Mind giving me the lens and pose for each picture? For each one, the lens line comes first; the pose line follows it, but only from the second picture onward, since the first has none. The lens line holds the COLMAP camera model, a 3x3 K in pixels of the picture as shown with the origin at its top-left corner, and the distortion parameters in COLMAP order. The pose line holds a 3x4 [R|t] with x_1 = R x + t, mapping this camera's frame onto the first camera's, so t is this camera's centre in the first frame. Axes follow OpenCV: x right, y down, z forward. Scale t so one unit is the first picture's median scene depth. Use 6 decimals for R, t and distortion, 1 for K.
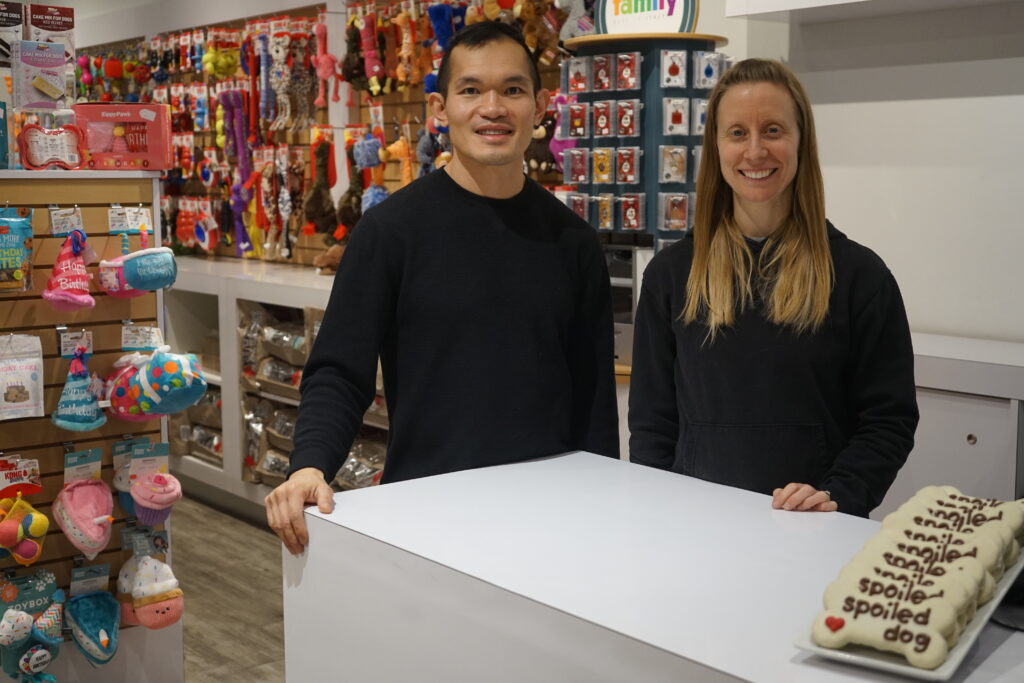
lens RADIAL K [[1321.2, 0, 512.0], [0, 1321.2, 341.5], [0, 0, 1]] dist [0.022886, 0.025444]
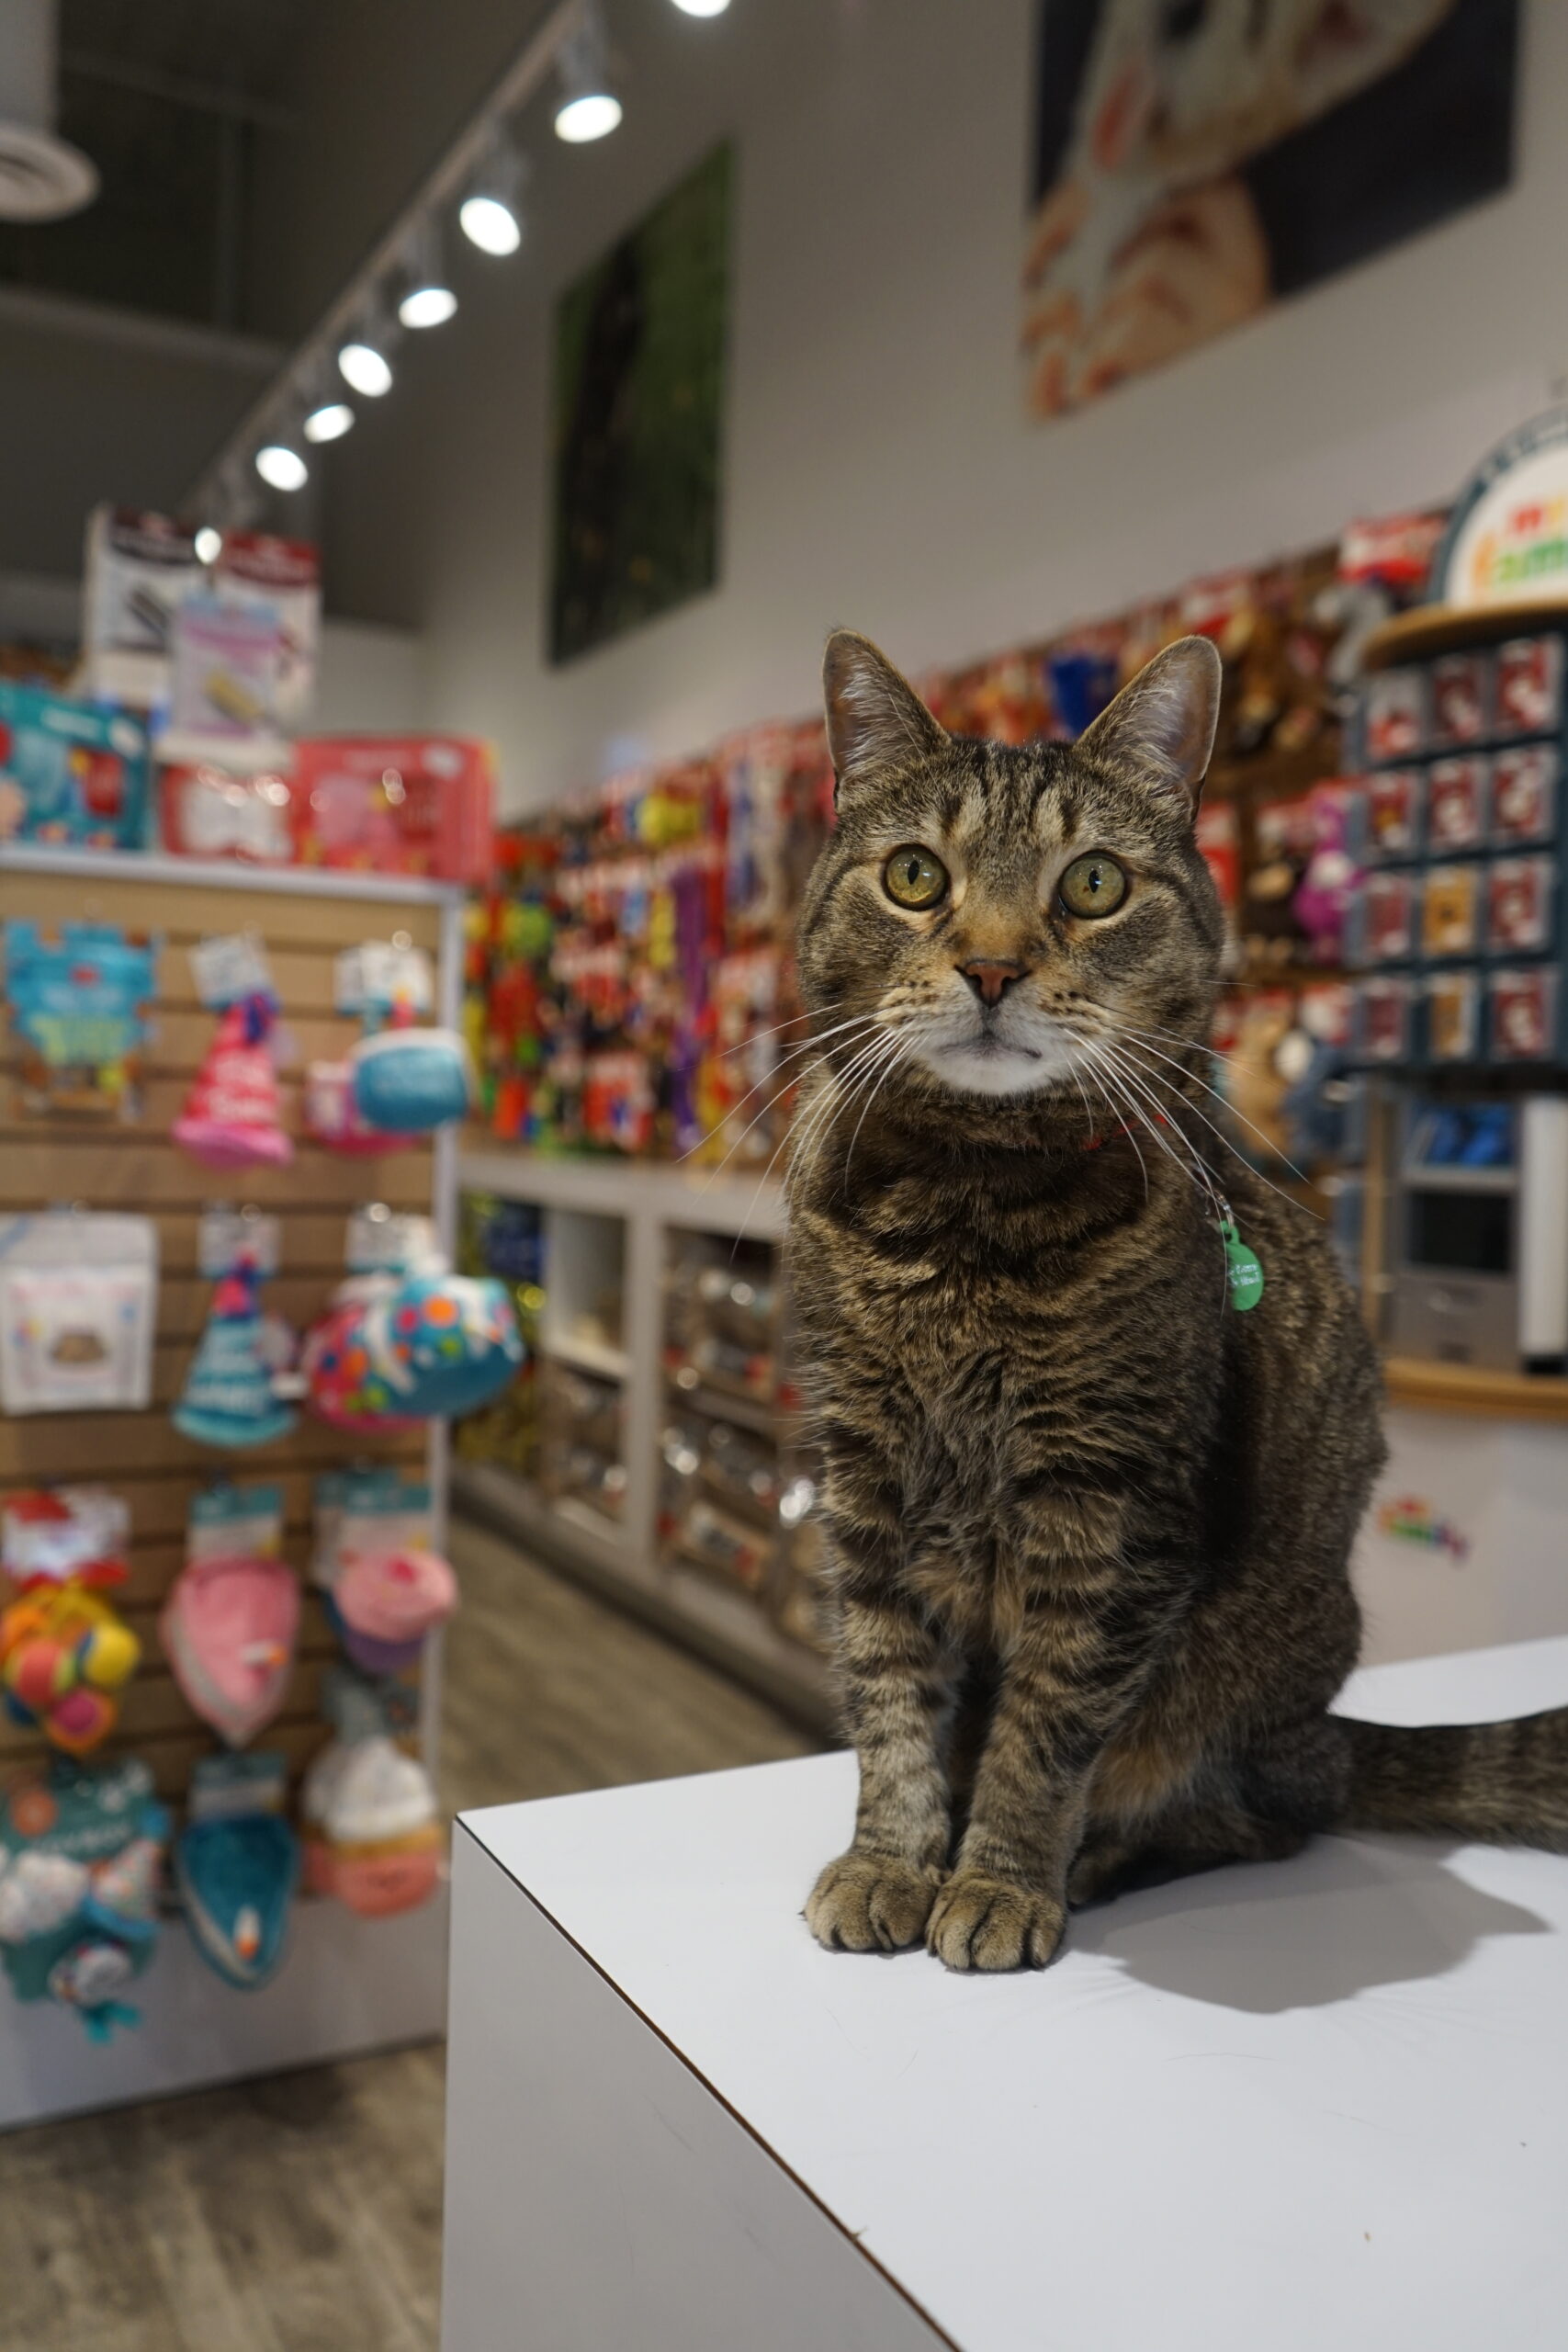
lens RADIAL K [[1845.3, 0, 743.2], [0, 1845.3, 1167.2], [0, 0, 1]] dist [0.000700, -0.000103]
pose [[0.979287, 0.036788, -0.199107, -0.039433], [-0.056115, 0.994147, -0.092316, 0.022300], [0.194546, 0.101576, 0.975620, 0.411717]]
